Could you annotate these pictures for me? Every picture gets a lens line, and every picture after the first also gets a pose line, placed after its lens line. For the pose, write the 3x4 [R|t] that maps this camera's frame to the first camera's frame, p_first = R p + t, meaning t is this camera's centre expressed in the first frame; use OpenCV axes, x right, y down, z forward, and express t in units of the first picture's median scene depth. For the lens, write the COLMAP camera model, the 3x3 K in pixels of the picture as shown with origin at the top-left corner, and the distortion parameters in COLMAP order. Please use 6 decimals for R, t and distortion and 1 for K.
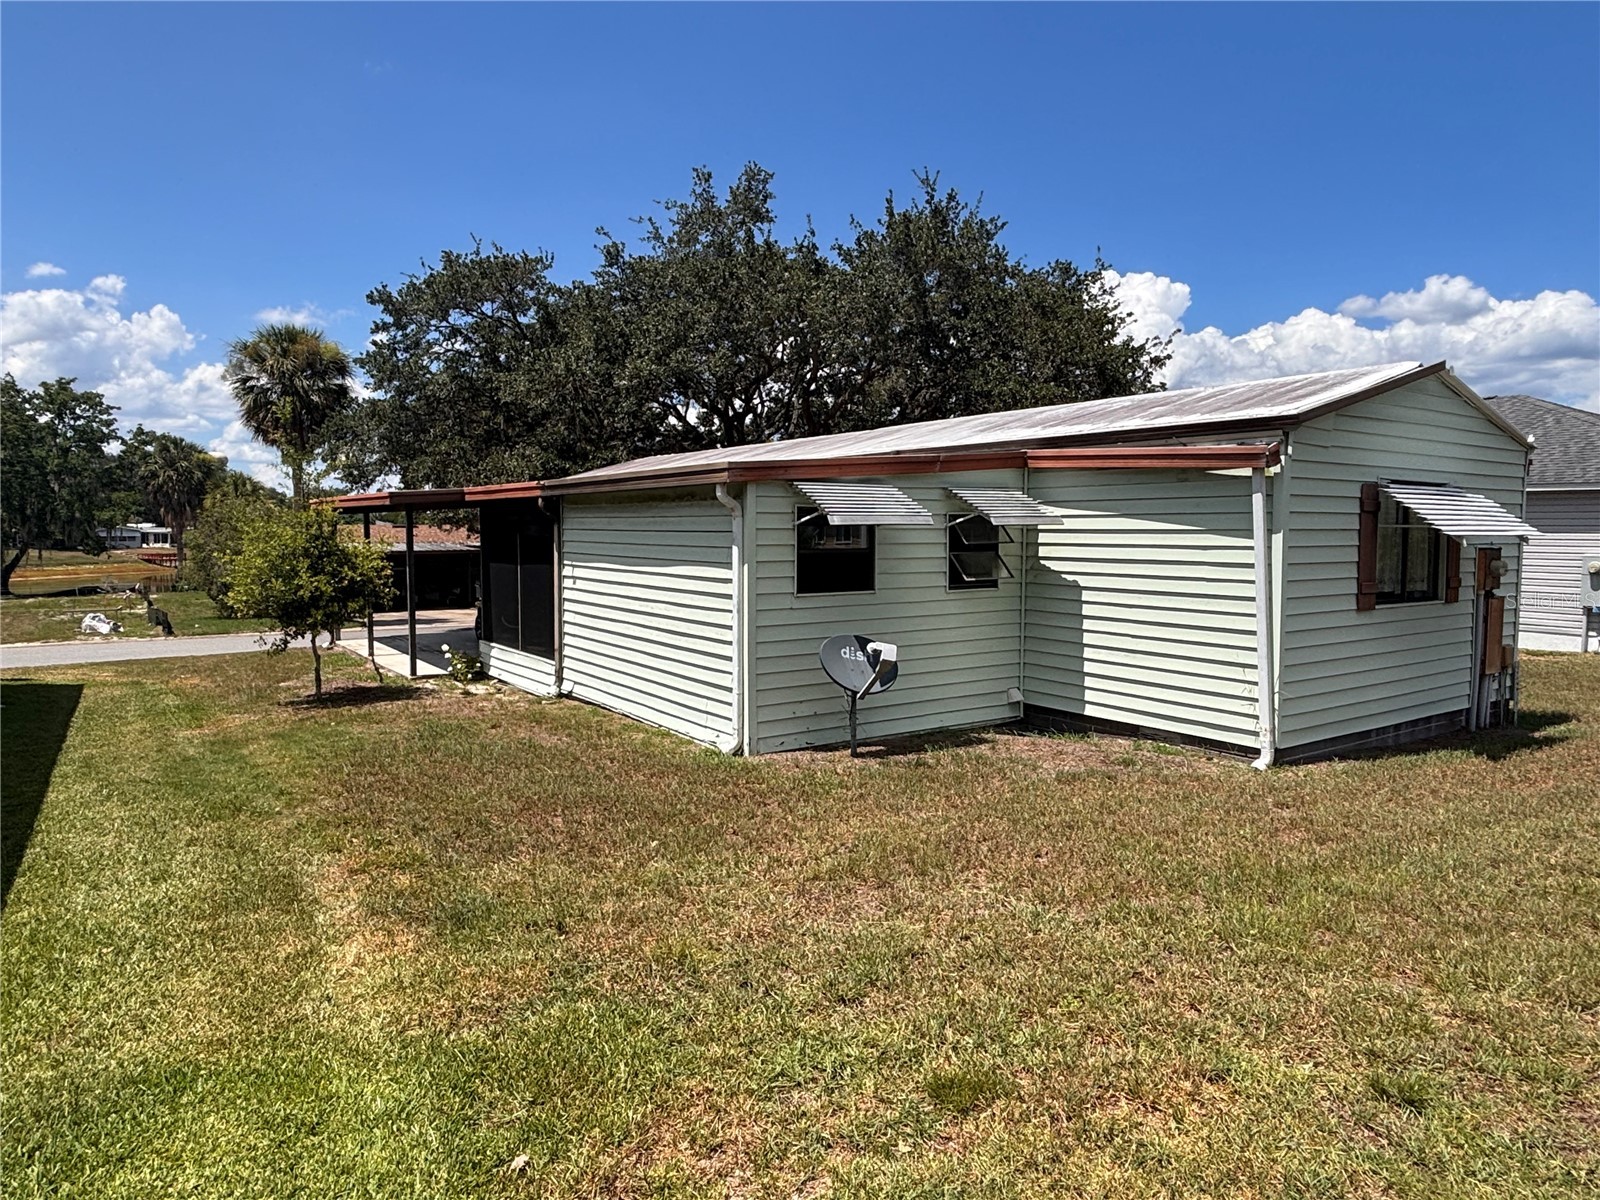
lens RADIAL K [[992.5, 0, 800.0], [0, 992.5, 600.0], [0, 0, 1]] dist [0.000458, 0.000044]
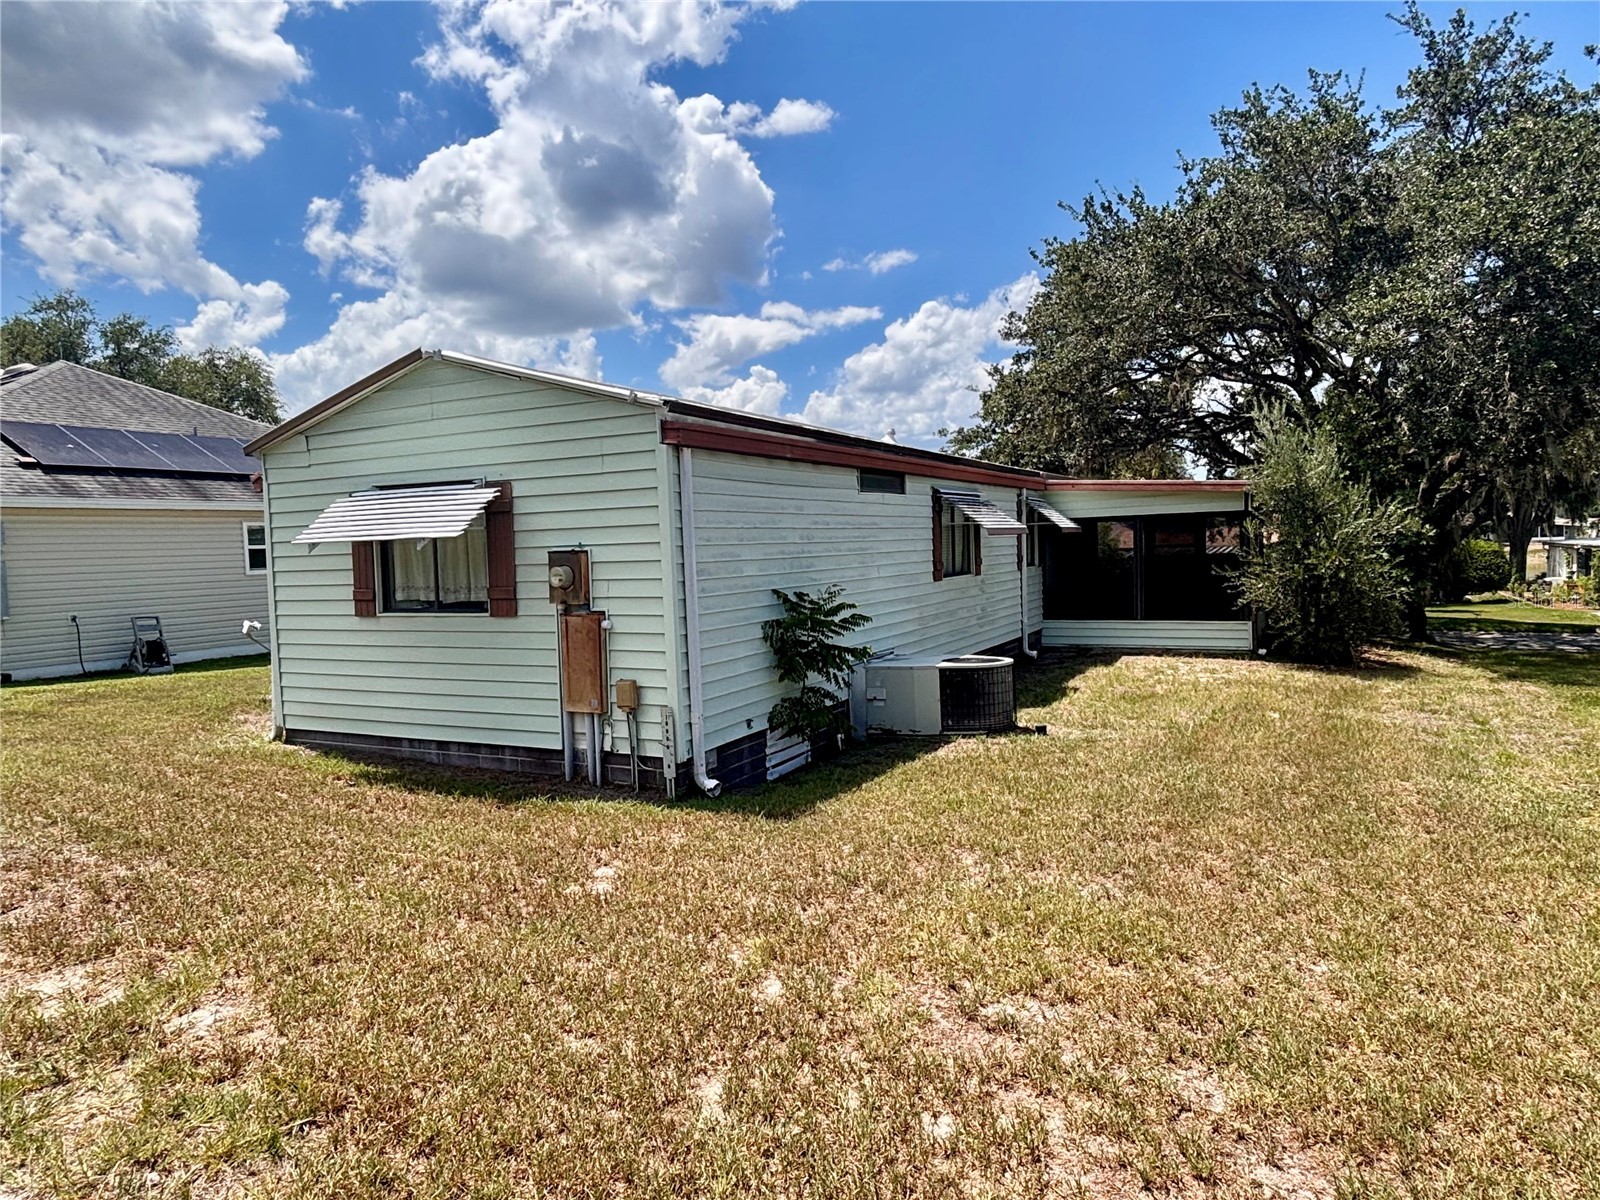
lens RADIAL K [[992.5, 0, 800.0], [0, 992.5, 600.0], [0, 0, 1]] dist [0.000458, 0.000044]
pose [[0.483828, 0.031357, -0.874601, 1.590381], [-0.035845, 0.999229, 0.015995, -0.037017], [0.874429, 0.023611, 0.484579, 0.839345]]
